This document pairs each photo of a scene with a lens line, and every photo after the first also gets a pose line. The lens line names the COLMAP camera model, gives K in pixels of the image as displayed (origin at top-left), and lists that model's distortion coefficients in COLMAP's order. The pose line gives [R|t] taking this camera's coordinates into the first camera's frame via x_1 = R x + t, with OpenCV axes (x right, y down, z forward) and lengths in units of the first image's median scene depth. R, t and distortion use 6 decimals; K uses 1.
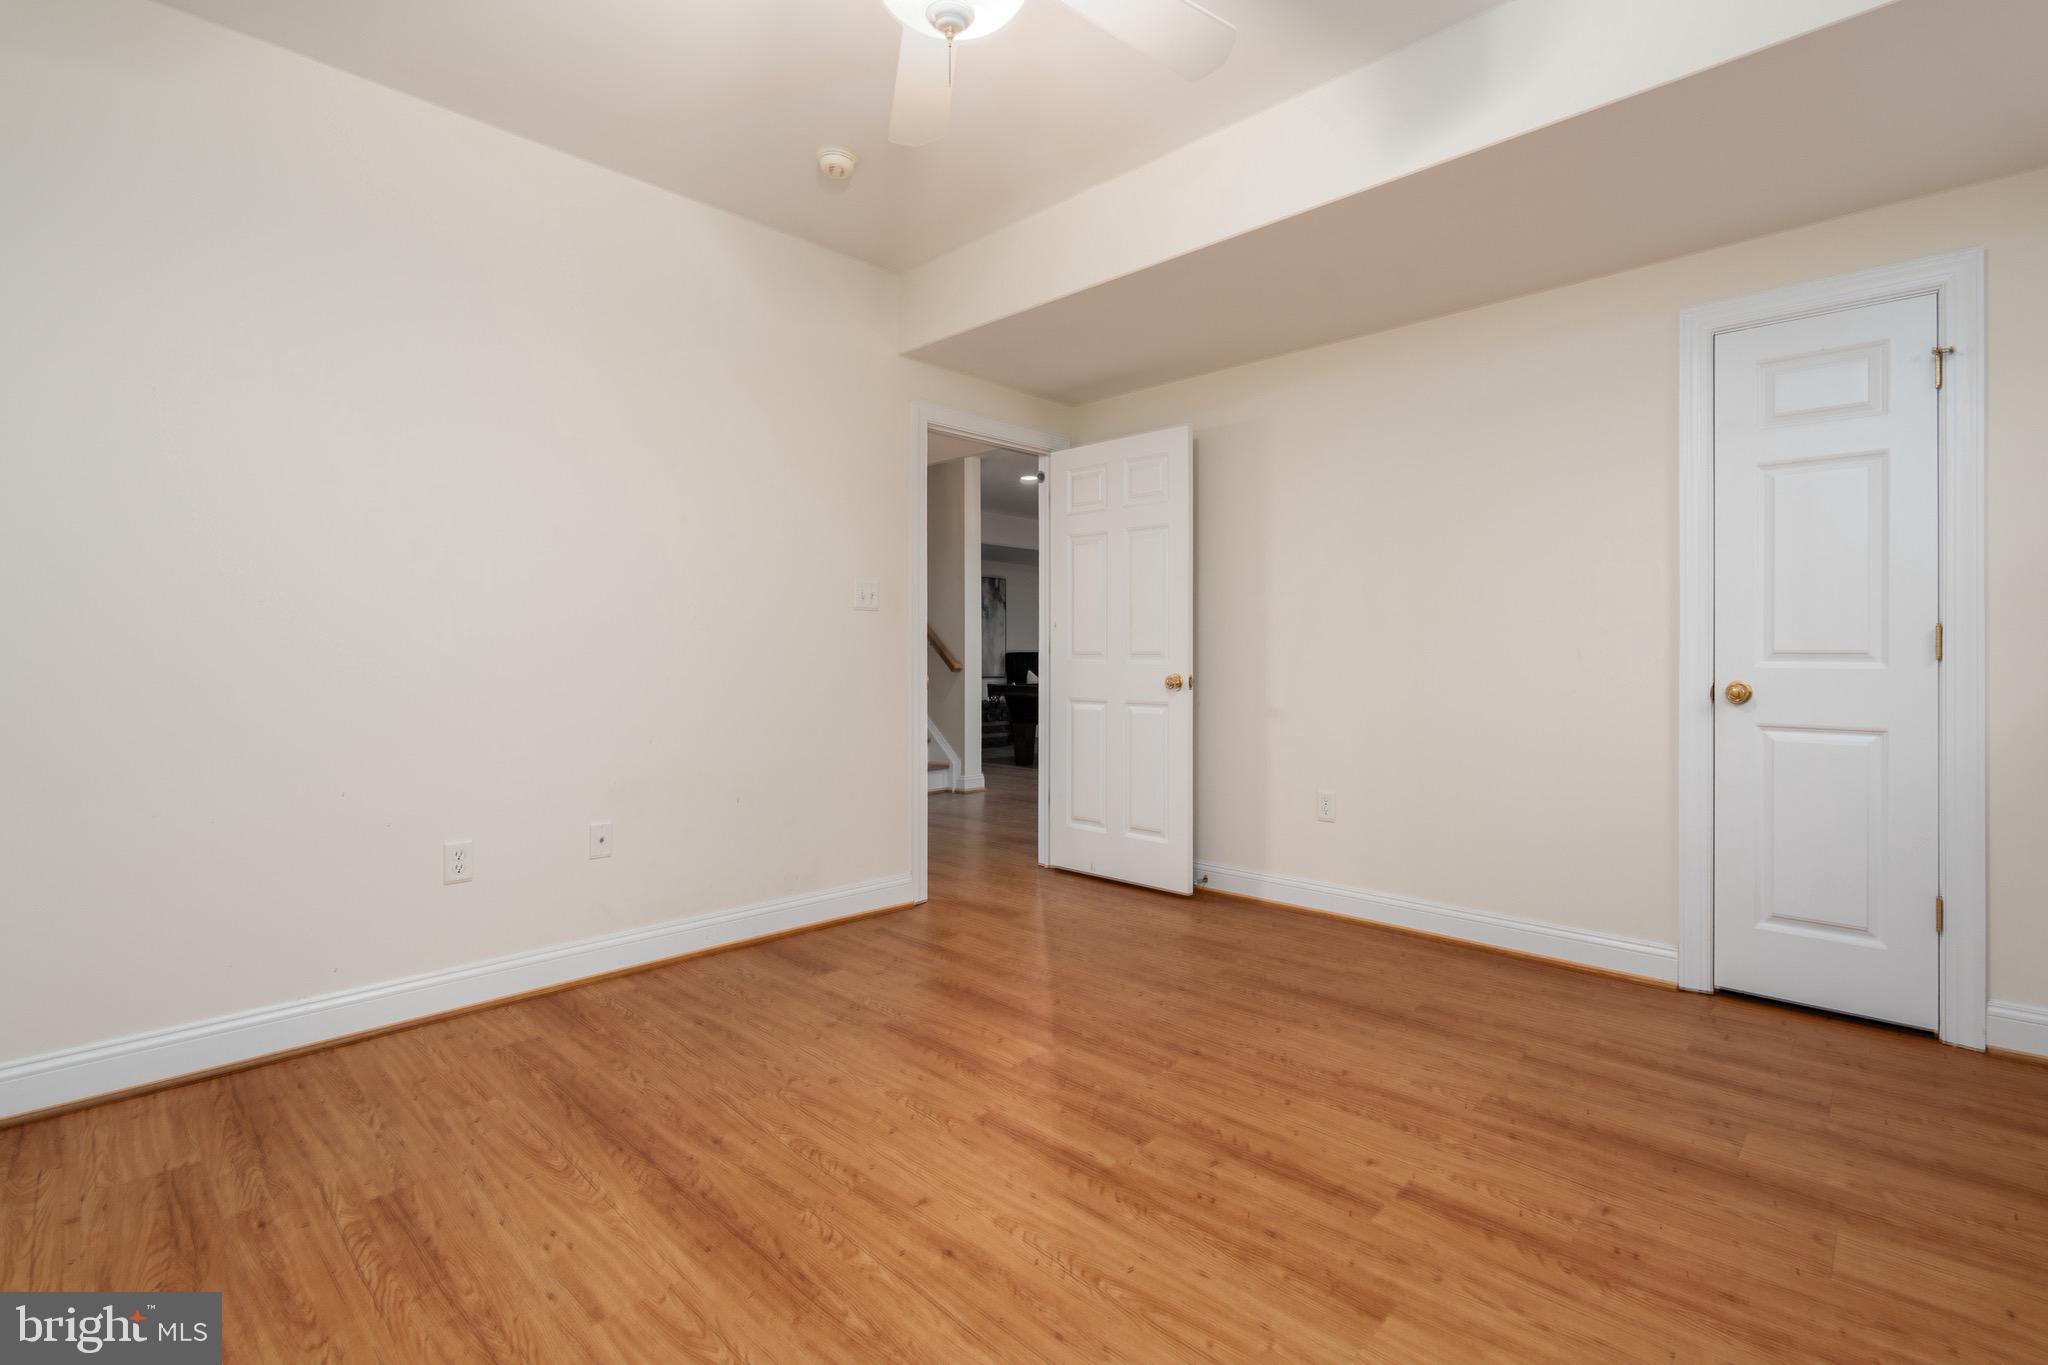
lens RADIAL K [[930.3, 0, 1028.8], [0, 930.3, 671.9], [0, 0, 1]] dist [0.001568, -0.006563]
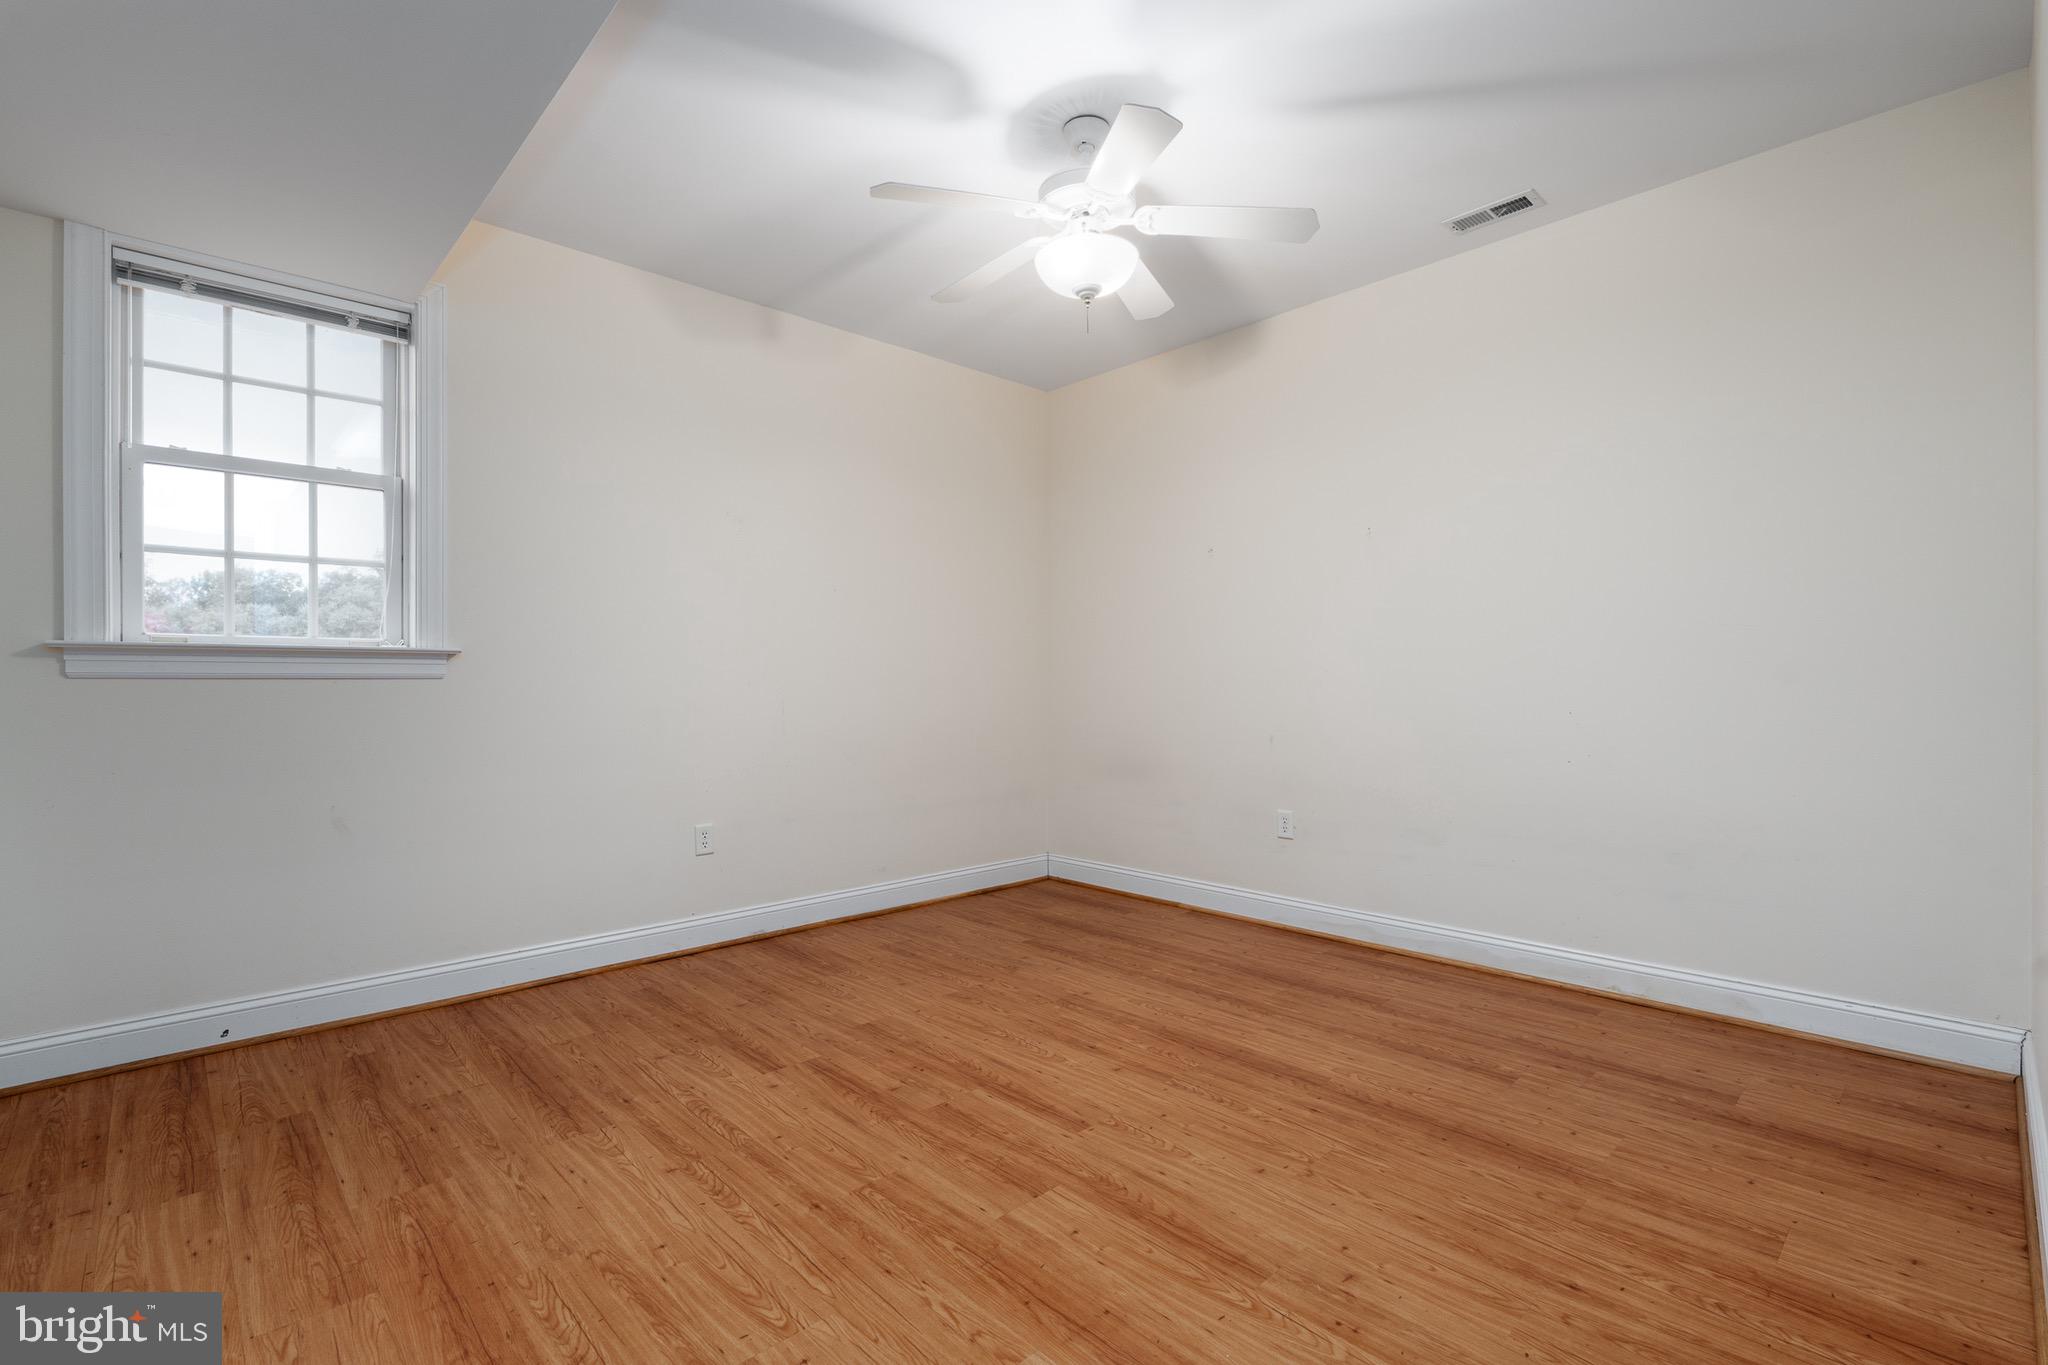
lens RADIAL K [[930.3, 0, 1028.8], [0, 930.3, 671.9], [0, 0, 1]] dist [0.001568, -0.006563]
pose [[-0.999264, 0.006915, 0.037718, -0.032805], [0.006794, 0.999971, -0.003341, -0.033129], [-0.037740, -0.003082, -0.999283, 2.175689]]
